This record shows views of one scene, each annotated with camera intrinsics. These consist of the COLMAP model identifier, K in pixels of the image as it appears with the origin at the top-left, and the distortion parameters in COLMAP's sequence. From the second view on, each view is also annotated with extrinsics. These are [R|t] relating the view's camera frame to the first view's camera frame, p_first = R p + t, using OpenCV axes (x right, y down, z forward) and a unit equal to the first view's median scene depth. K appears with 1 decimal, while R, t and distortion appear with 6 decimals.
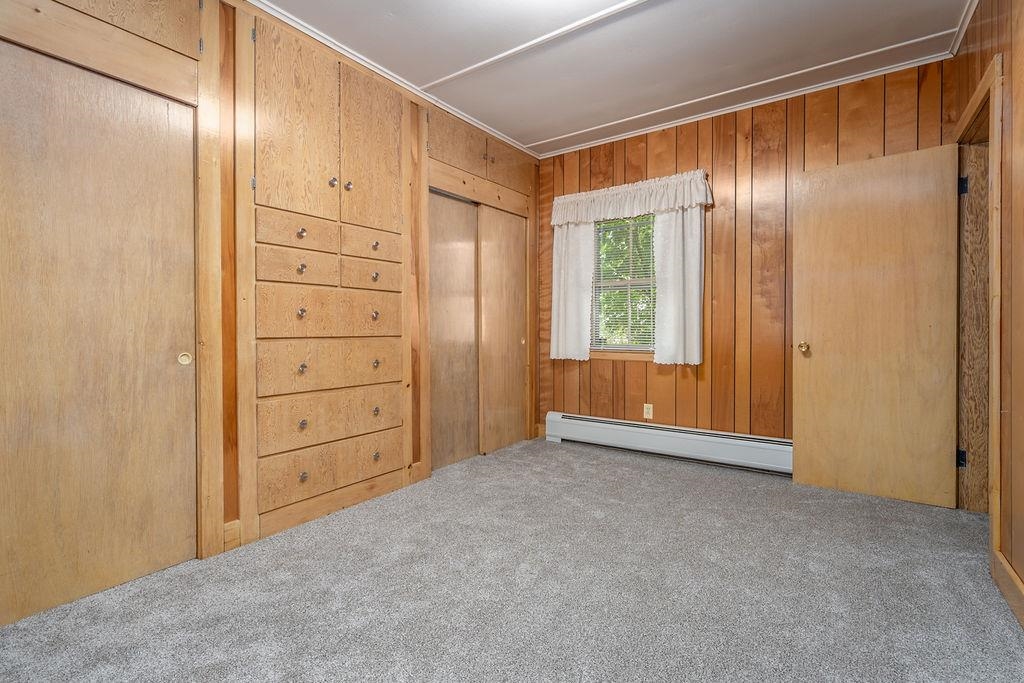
lens RADIAL K [[450.4, 0, 512.6], [0, 450.4, 327.6], [0, 0, 1]] dist [-0.000949, -0.000095]
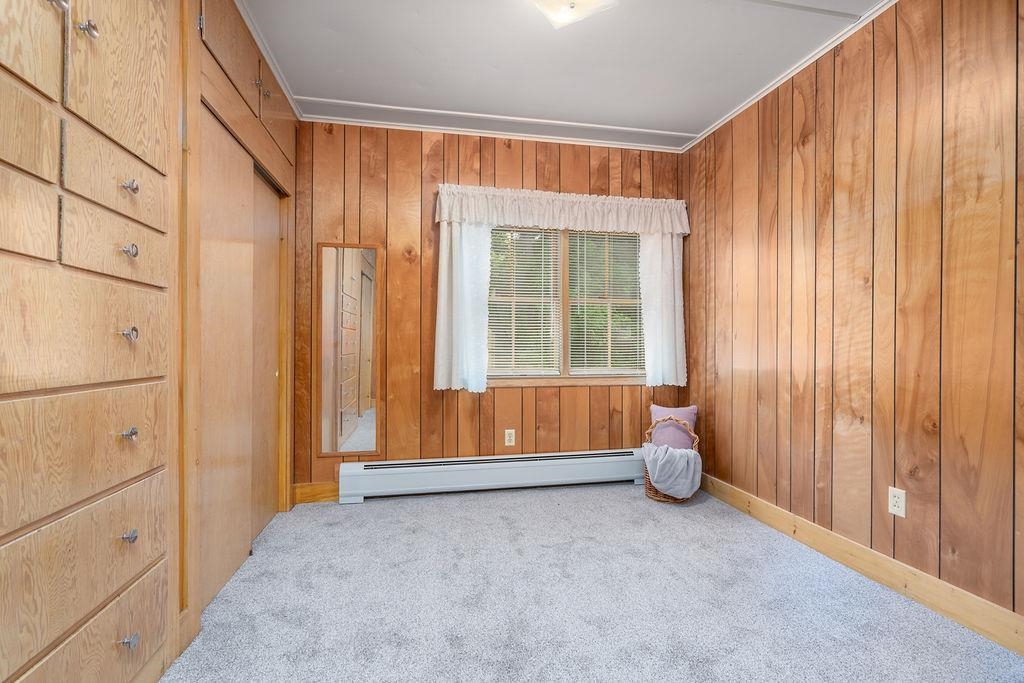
lens RADIAL K [[500.6, 0, 512.0], [0, 500.6, 341.5], [0, 0, 1]] dist [0.001314, 0.000195]
pose [[0.688720, 0.011623, 0.724935, -0.451802], [0.001949, 0.999838, -0.017882, 0.000178], [-0.725025, 0.013728, 0.688586, 0.310771]]
